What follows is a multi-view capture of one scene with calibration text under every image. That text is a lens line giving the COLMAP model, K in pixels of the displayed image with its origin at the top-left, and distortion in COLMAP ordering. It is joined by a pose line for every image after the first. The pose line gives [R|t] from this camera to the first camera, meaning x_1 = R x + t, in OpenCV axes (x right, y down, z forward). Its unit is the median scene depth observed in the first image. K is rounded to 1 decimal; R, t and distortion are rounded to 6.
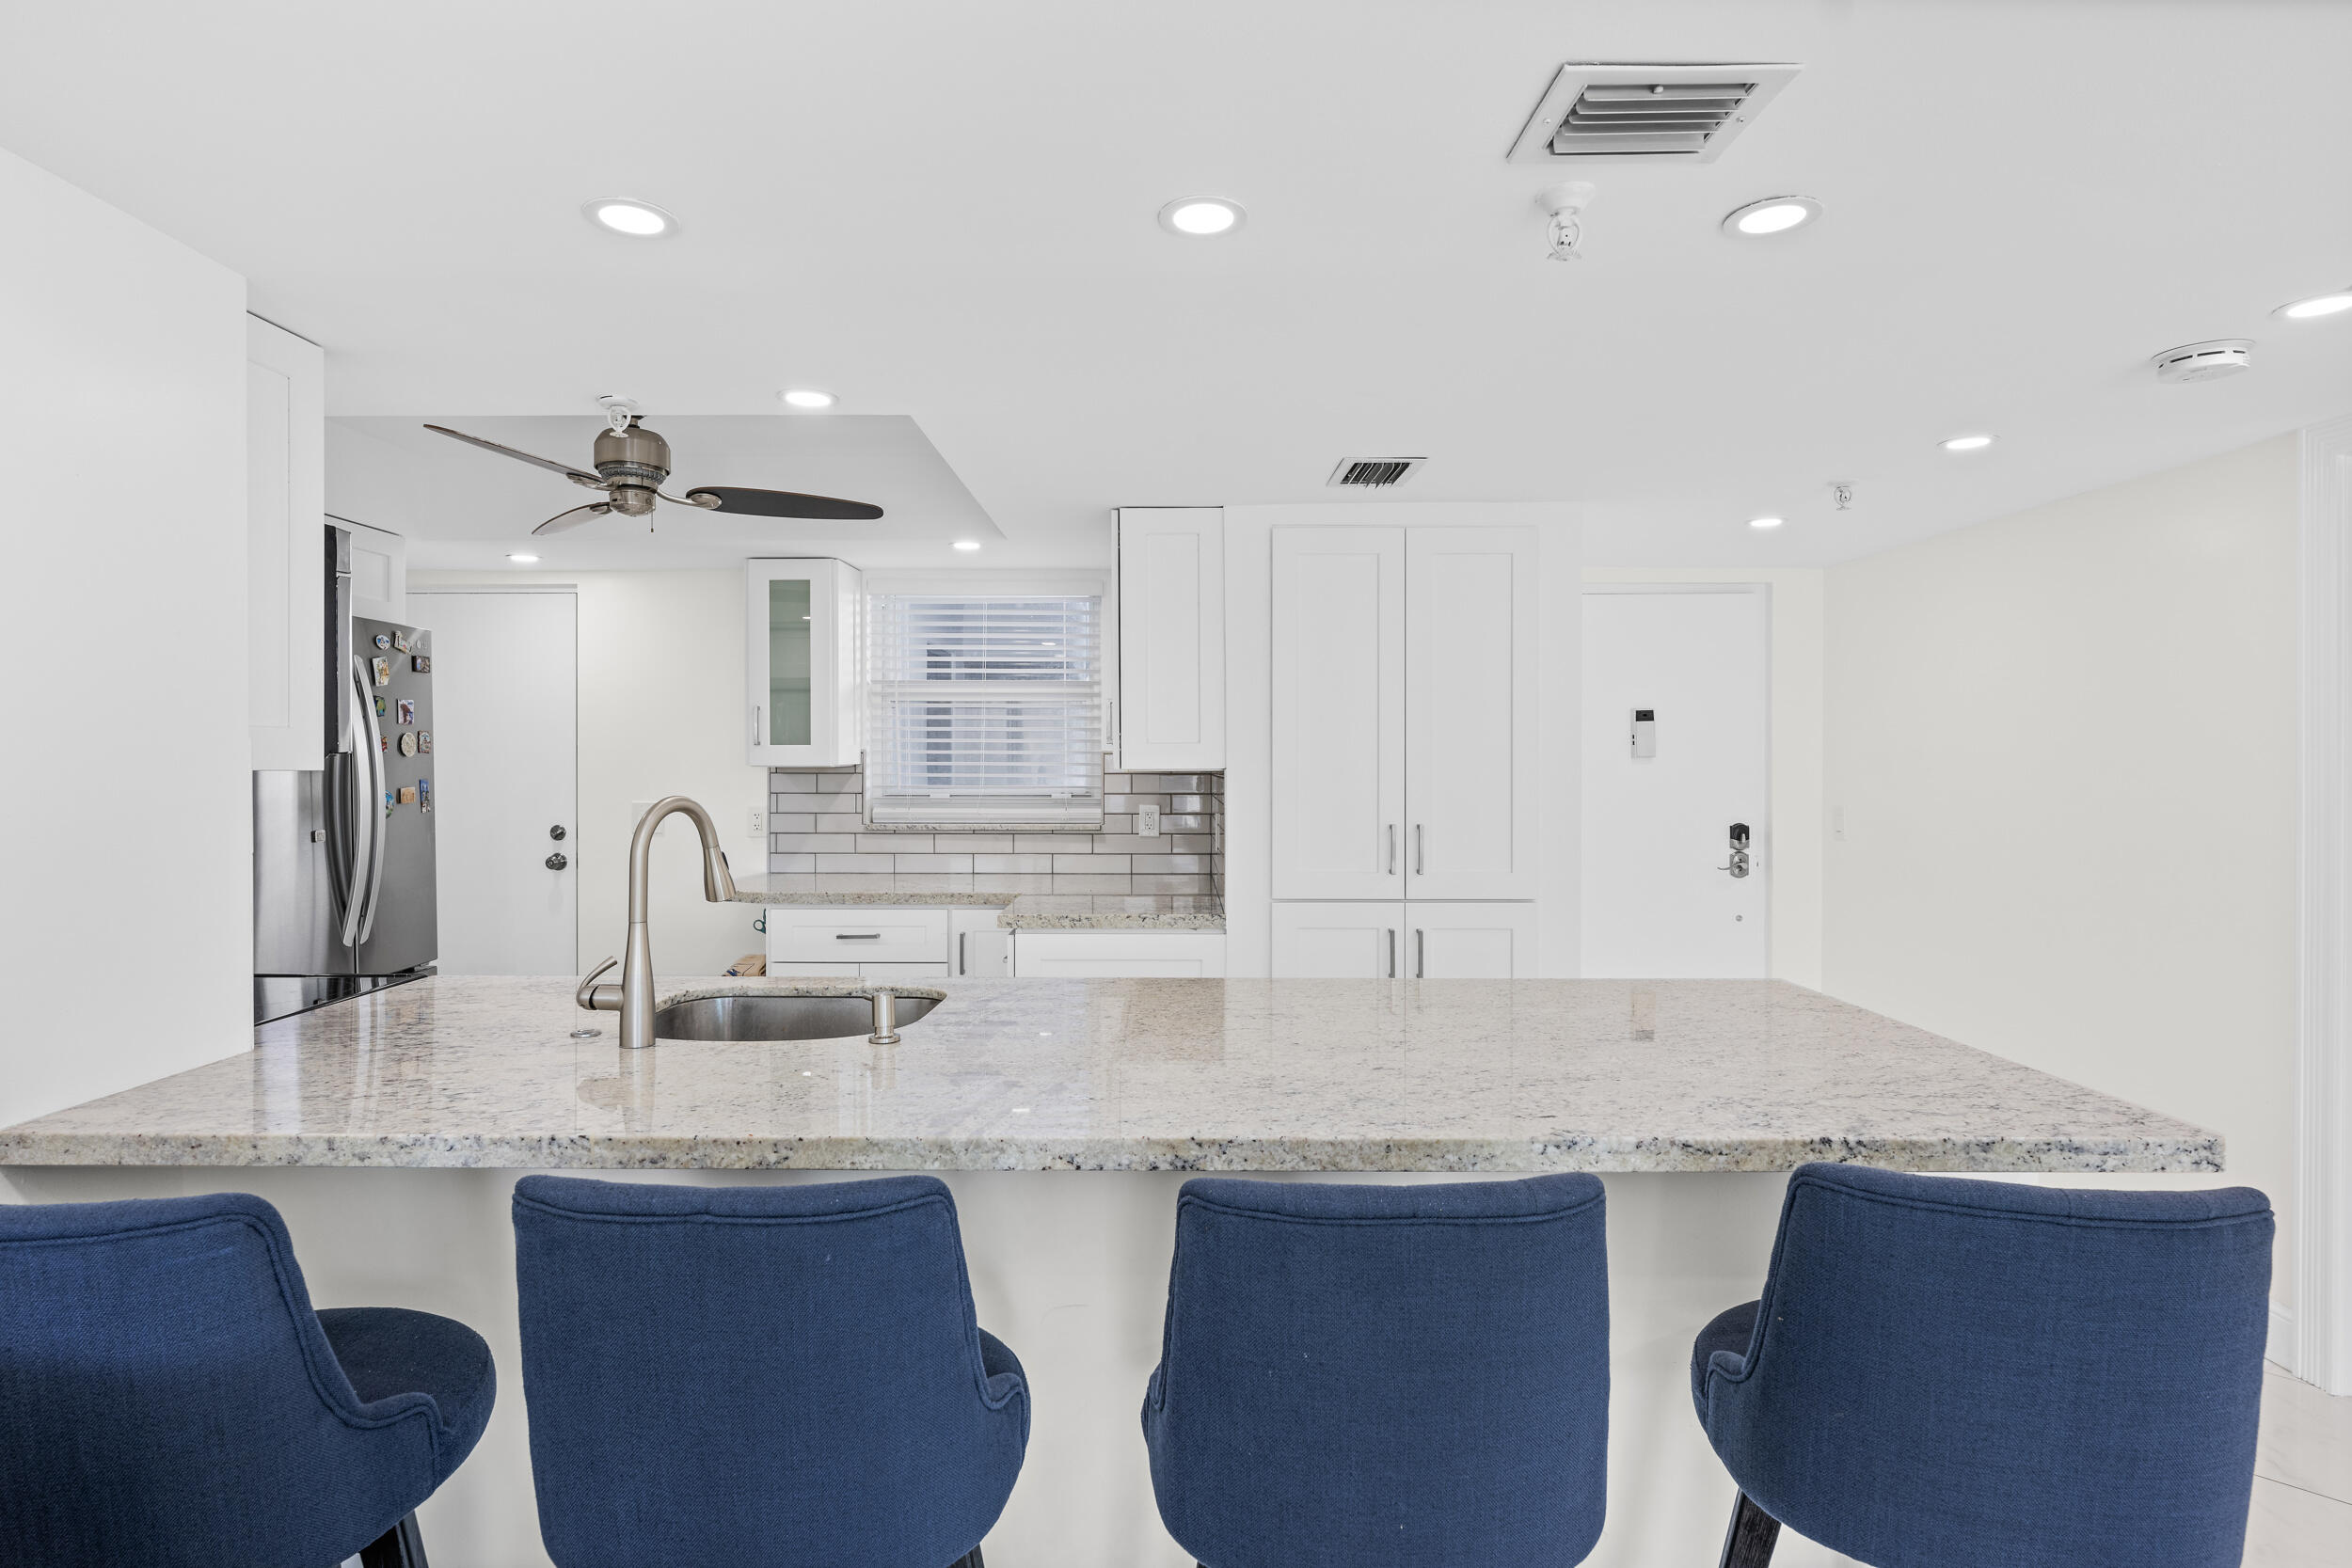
lens RADIAL K [[1192.6, 0, 1160.5], [0, 1192.6, 754.5], [0, 0, 1]] dist [-0.001717, -0.000758]
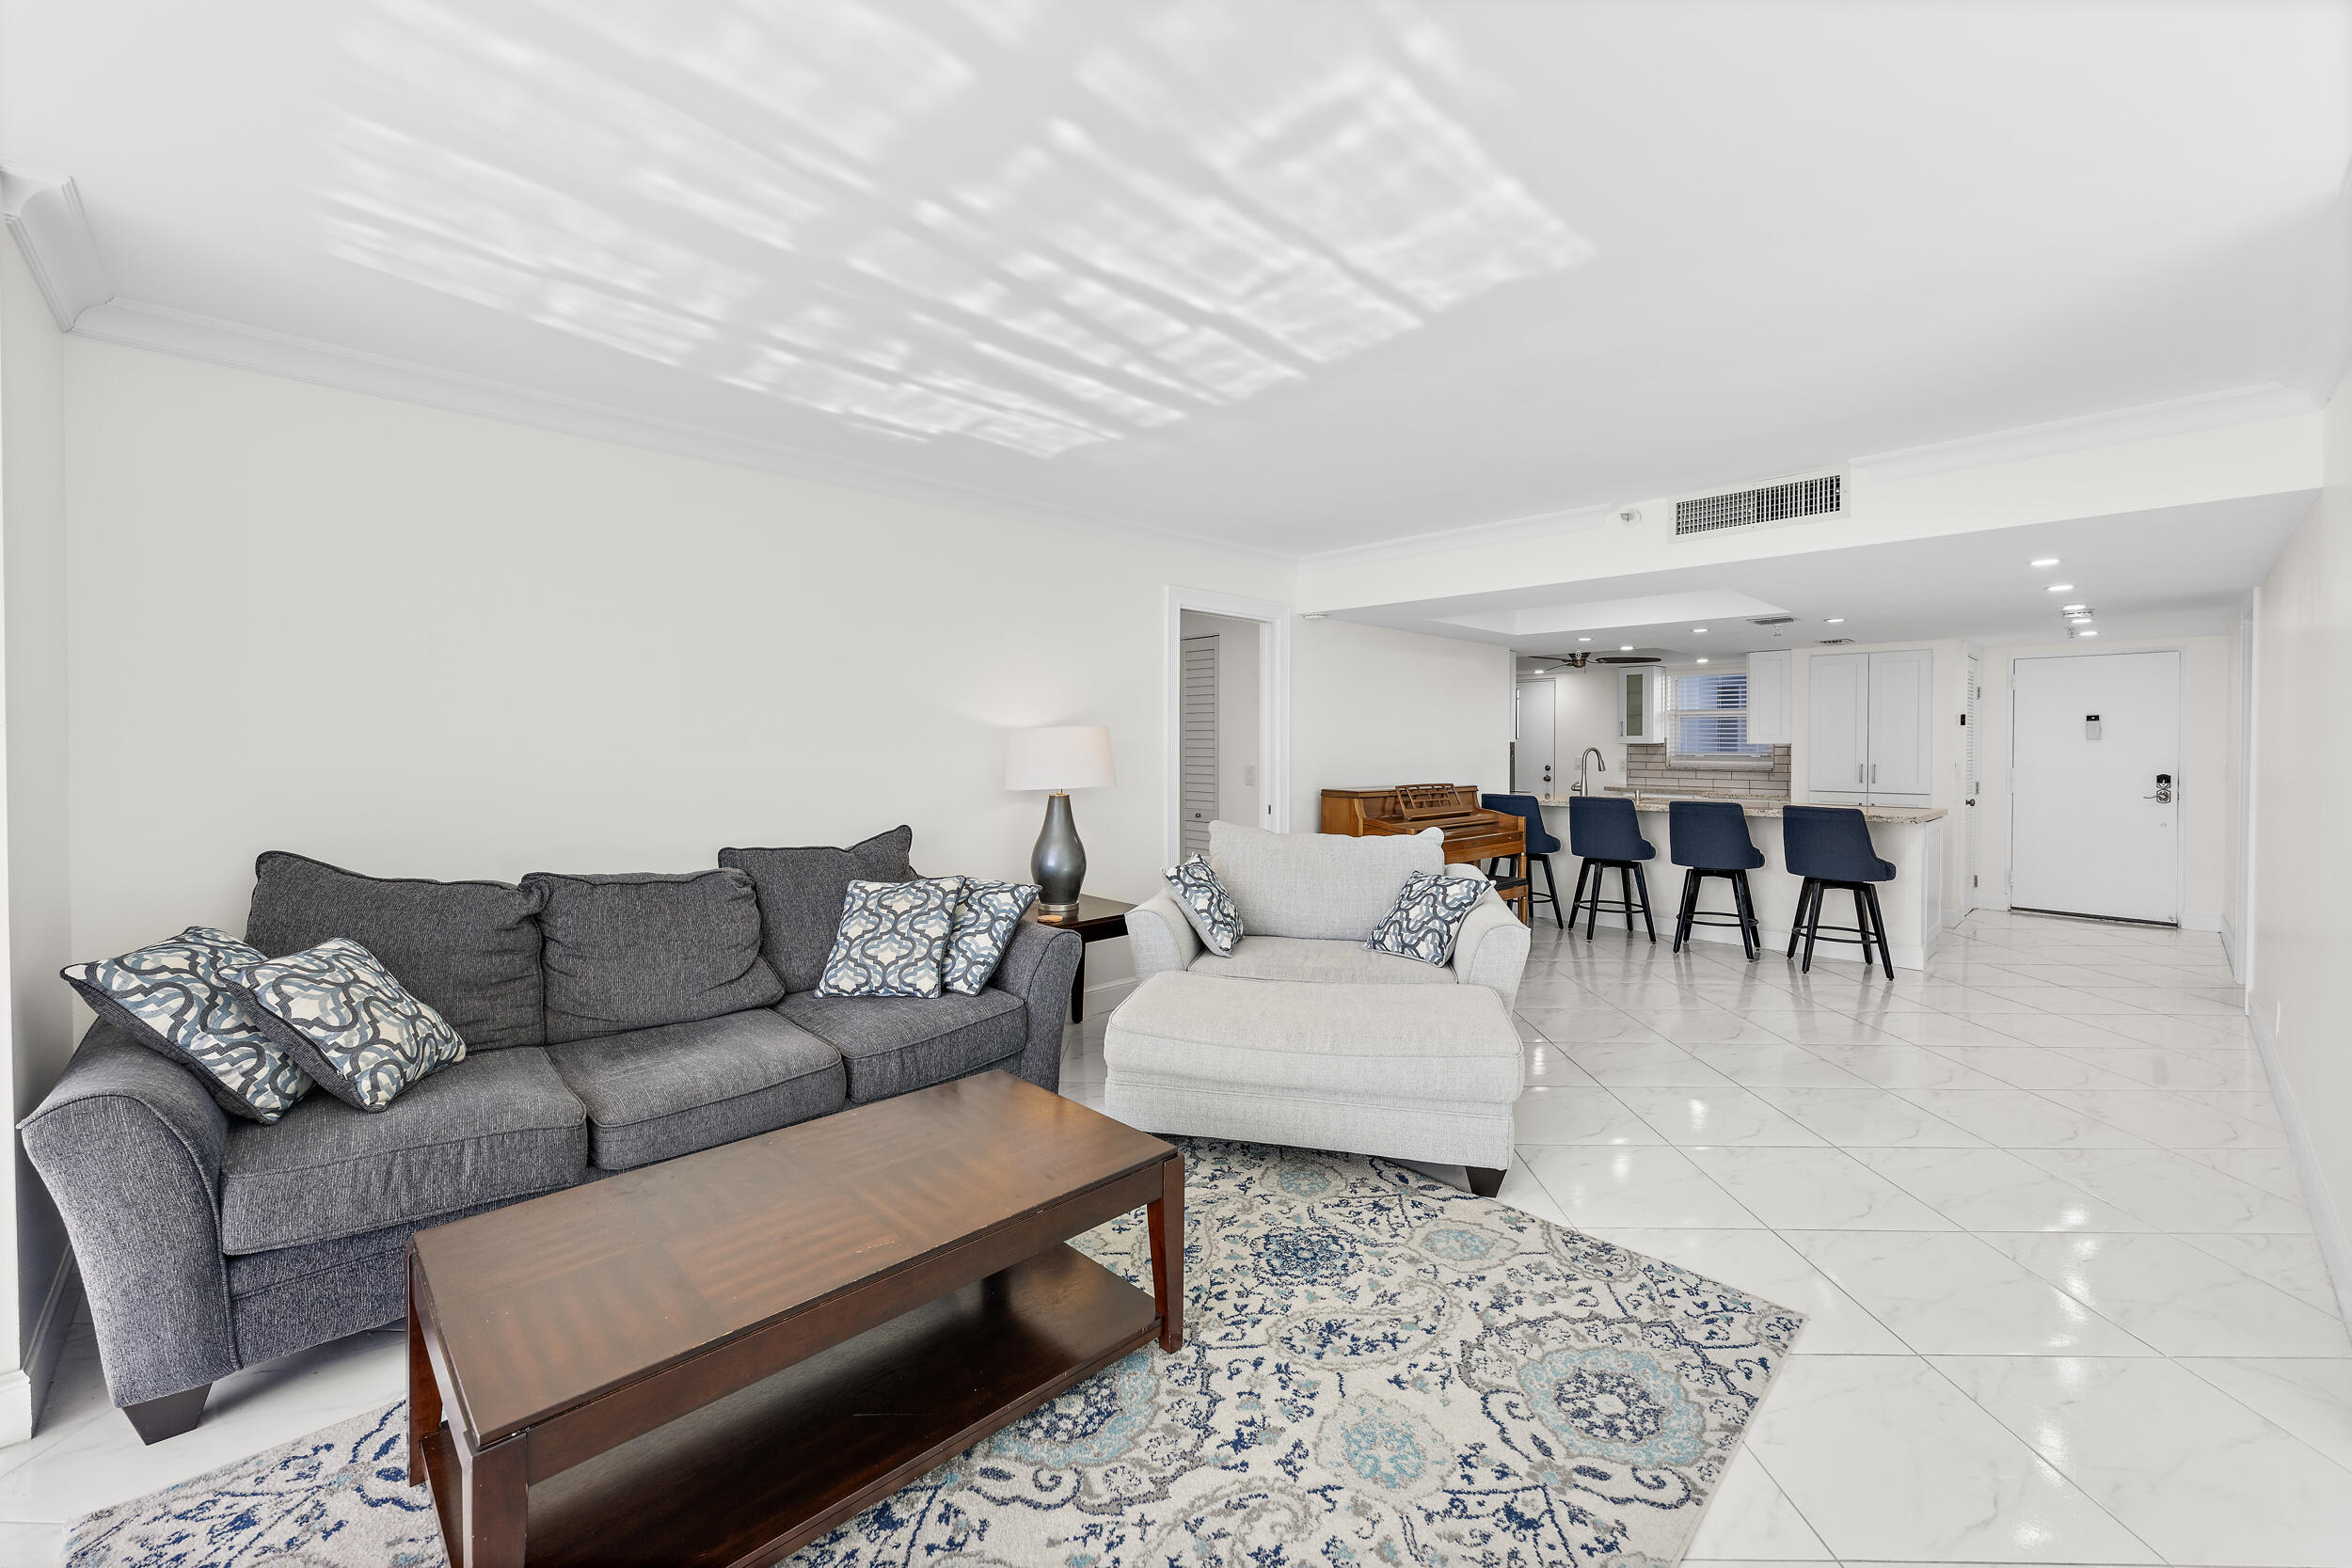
lens RADIAL K [[942.9, 0, 1169.7], [0, 942.9, 754.7], [0, 0, 1]] dist [-0.003227, -0.000215]
pose [[0.697602, 0.008130, -0.716439, 0.471727], [0.001013, 0.999923, 0.012332, 0.007387], [0.716484, -0.009328, 0.697541, -1.211594]]
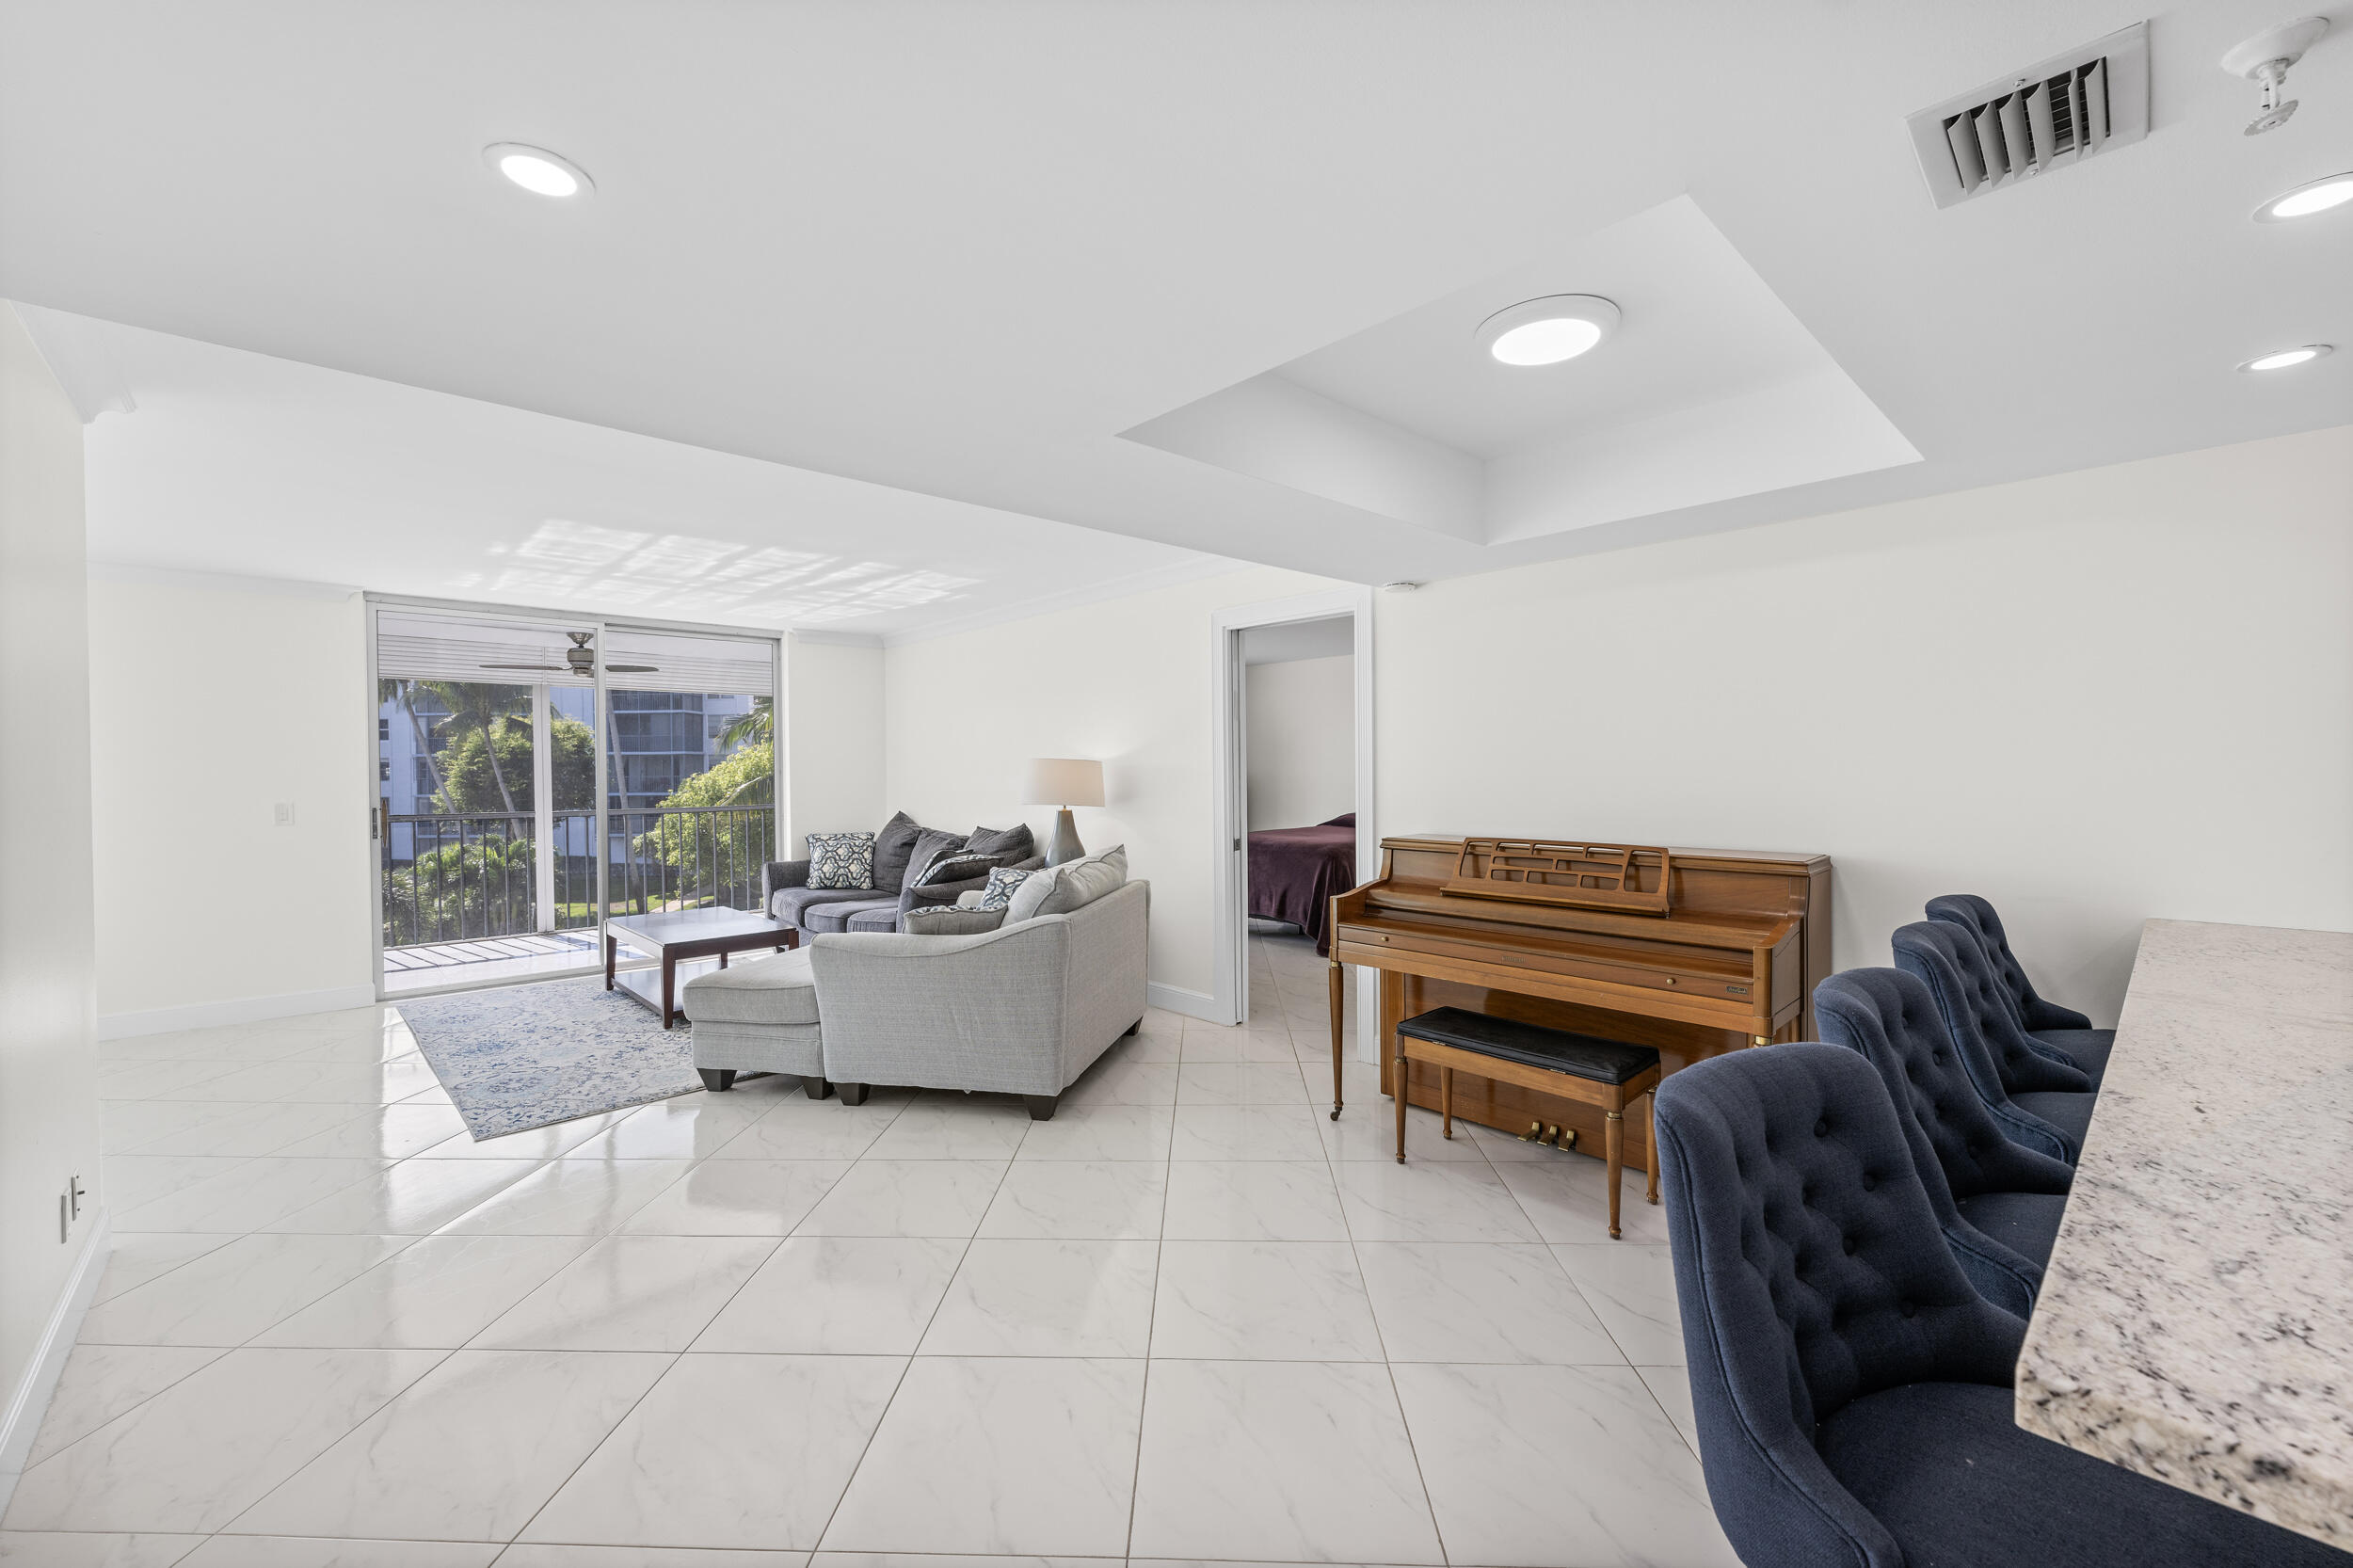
lens RADIAL K [[931.5, 0, 1175.3], [0, 931.5, 782.1], [0, 0, 1]] dist [-0.002555, 0.000011]
pose [[-0.724514, 0.013701, -0.689124, 0.461153], [0.010327, 0.999906, 0.009022, 0.011744], [0.689183, -0.000580, -0.724587, 0.311653]]
